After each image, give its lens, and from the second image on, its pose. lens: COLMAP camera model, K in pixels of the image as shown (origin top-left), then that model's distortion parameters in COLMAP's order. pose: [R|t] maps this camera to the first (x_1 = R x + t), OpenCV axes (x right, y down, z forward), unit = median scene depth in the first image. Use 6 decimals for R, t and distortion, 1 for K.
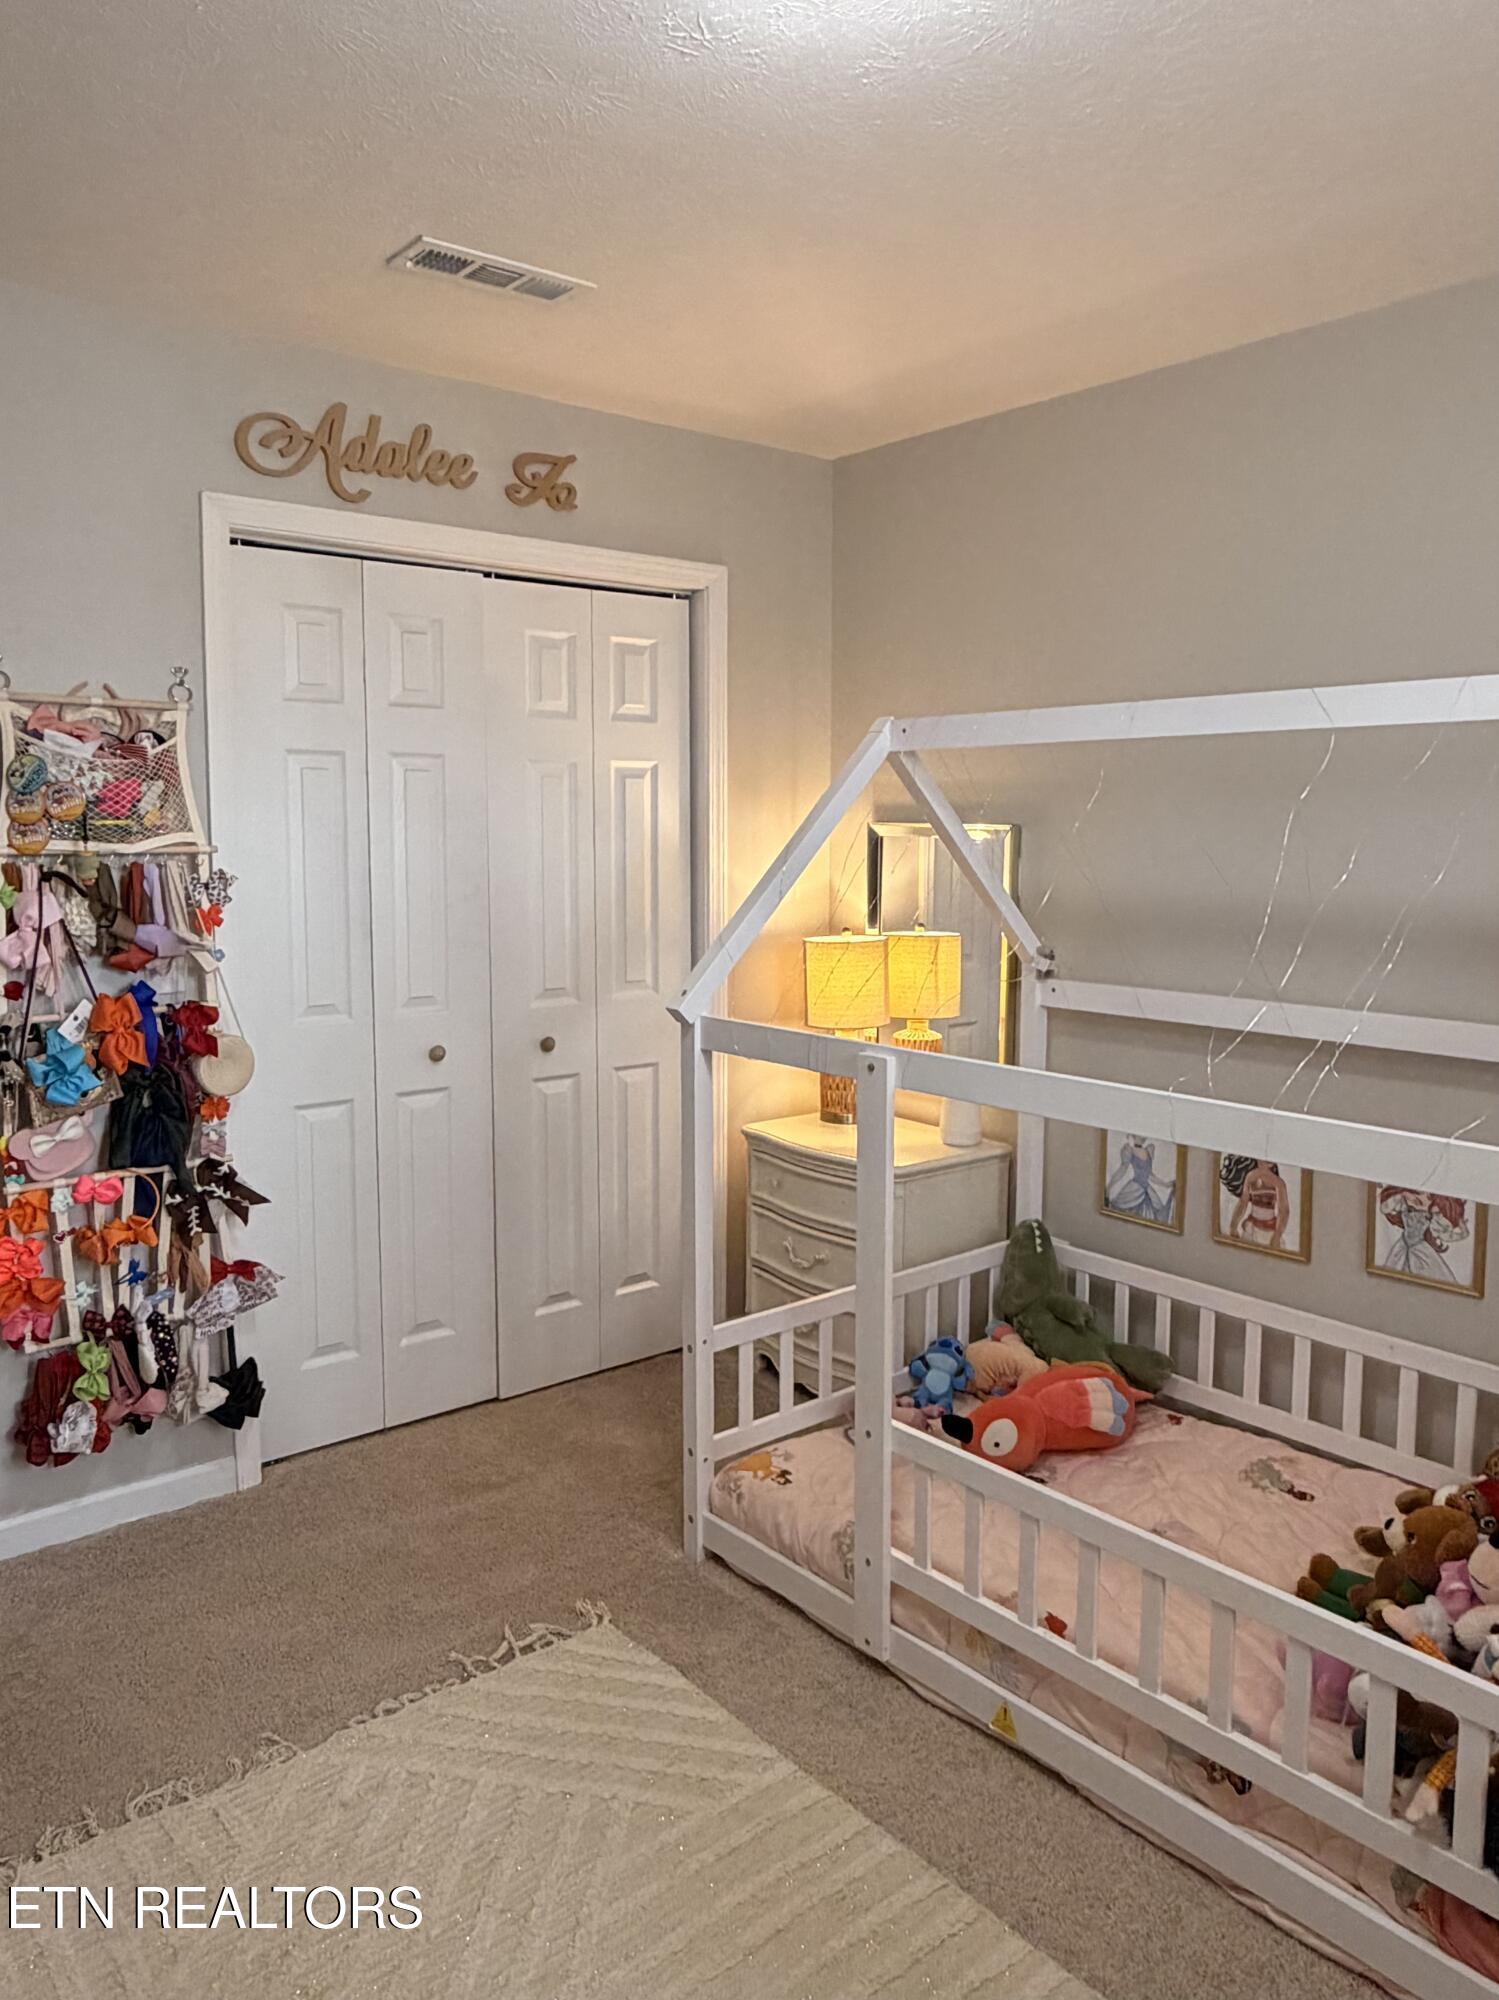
lens RADIAL K [[1356.2, 0, 739.9], [0, 1356.2, 1000.5], [0, 0, 1]] dist [-0.013728, 0.008332]
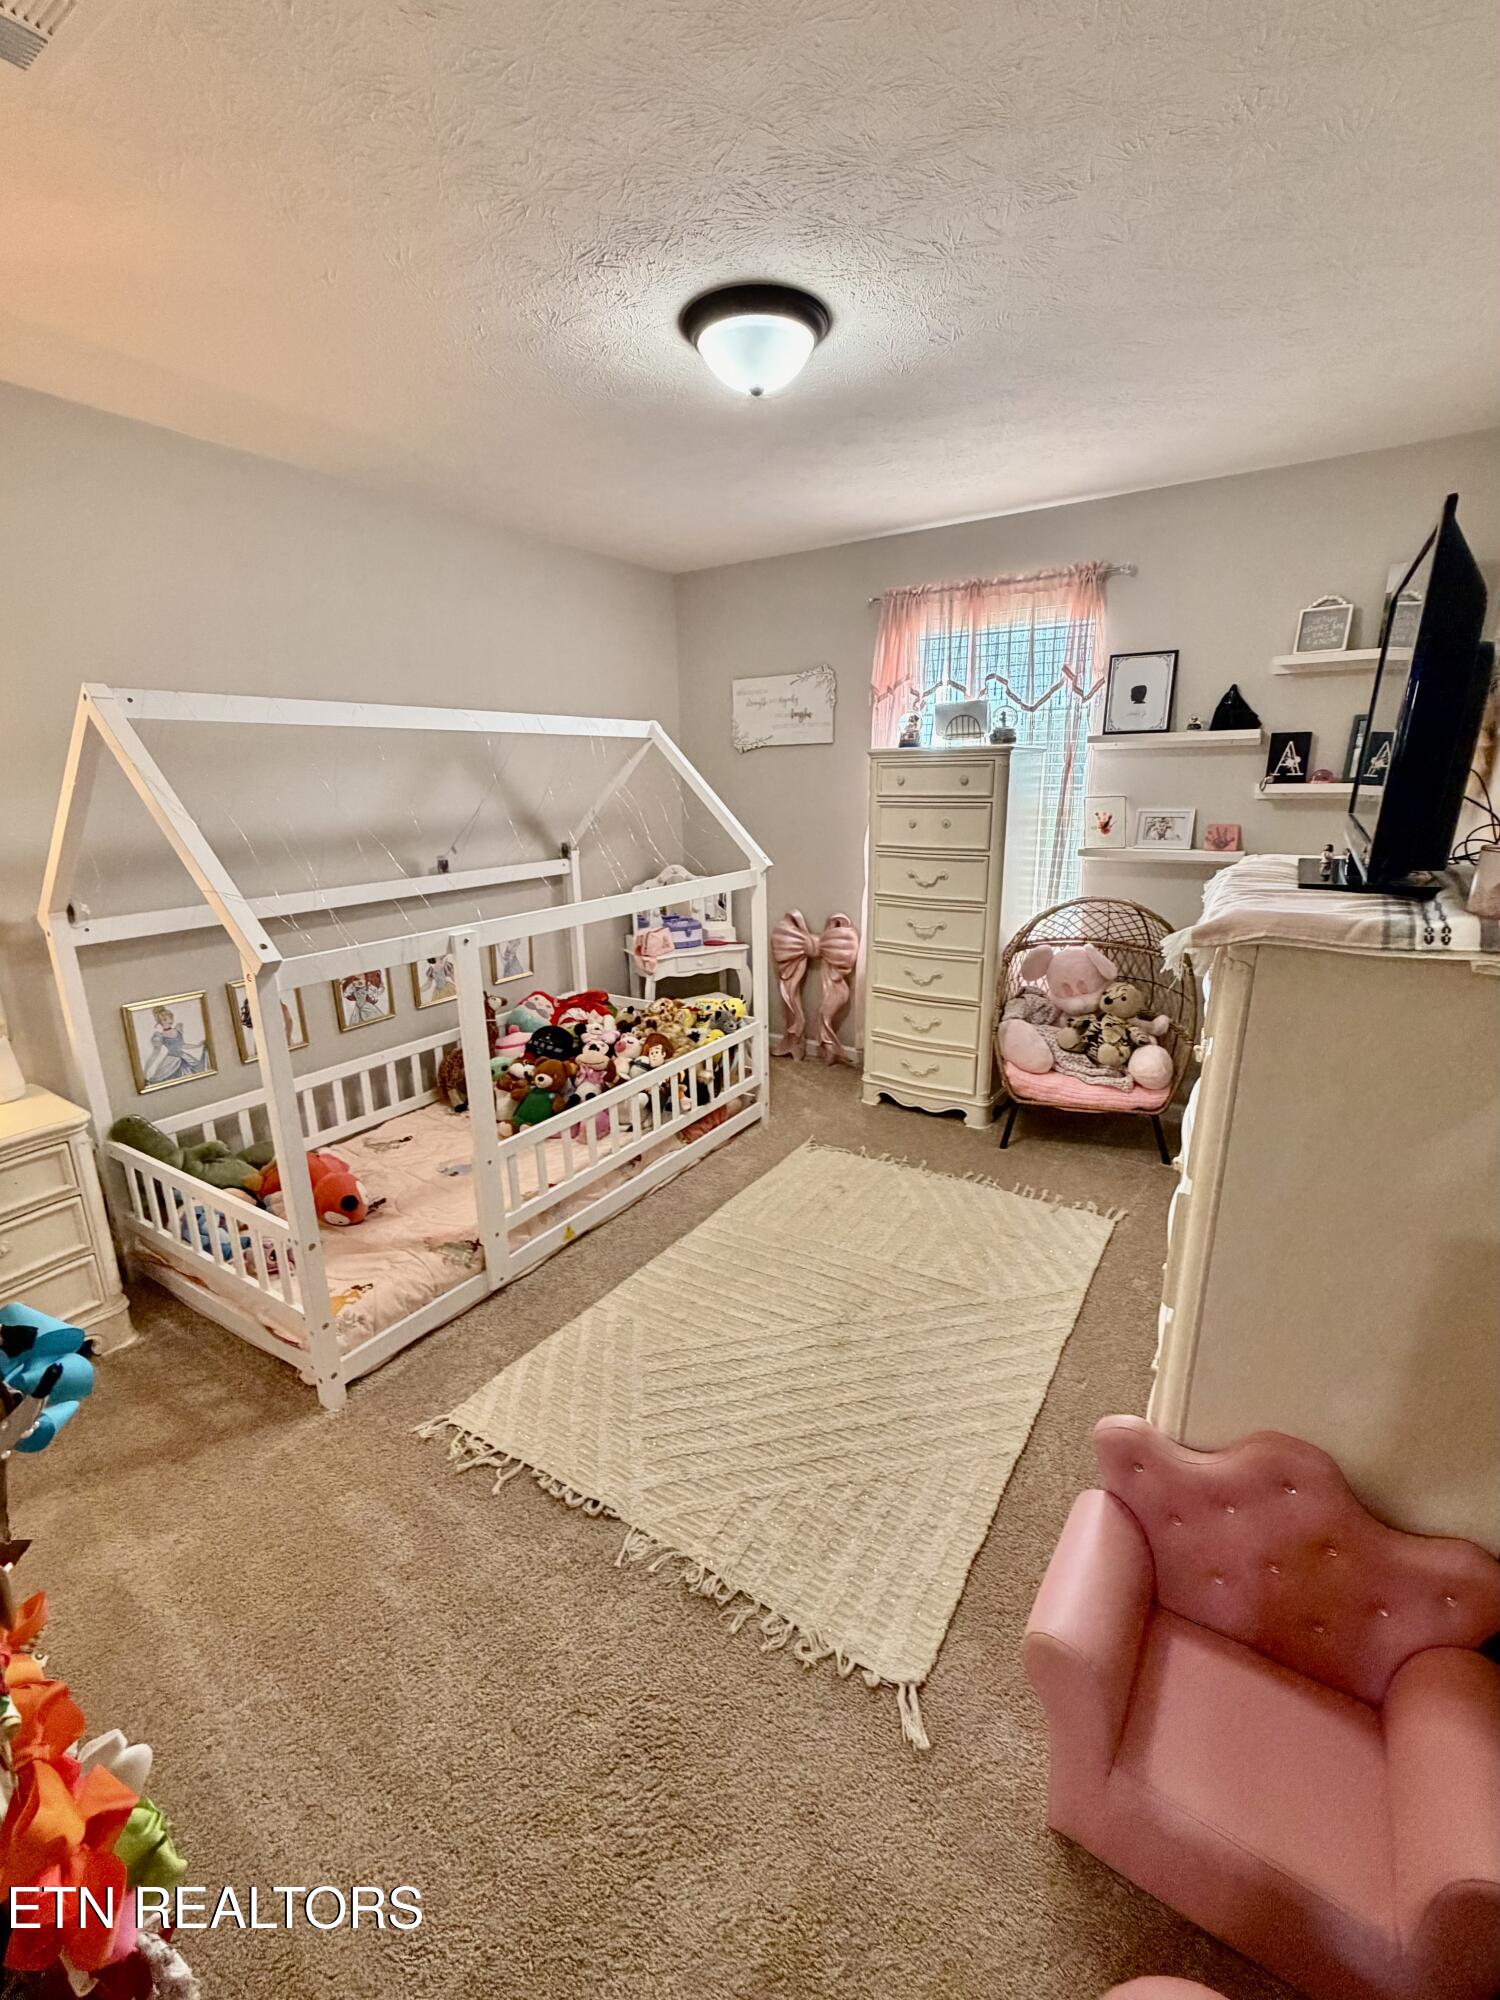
lens RADIAL K [[806.9, 0, 755.9], [0, 806.9, 995.5], [0, 0, 1]] dist [0.003798, 0.000012]
pose [[-0.271671, -0.261927, 0.926061, -0.725035], [0.132897, 0.942822, 0.305655, -0.111410], [-0.953170, 0.206108, -0.221328, 0.732538]]
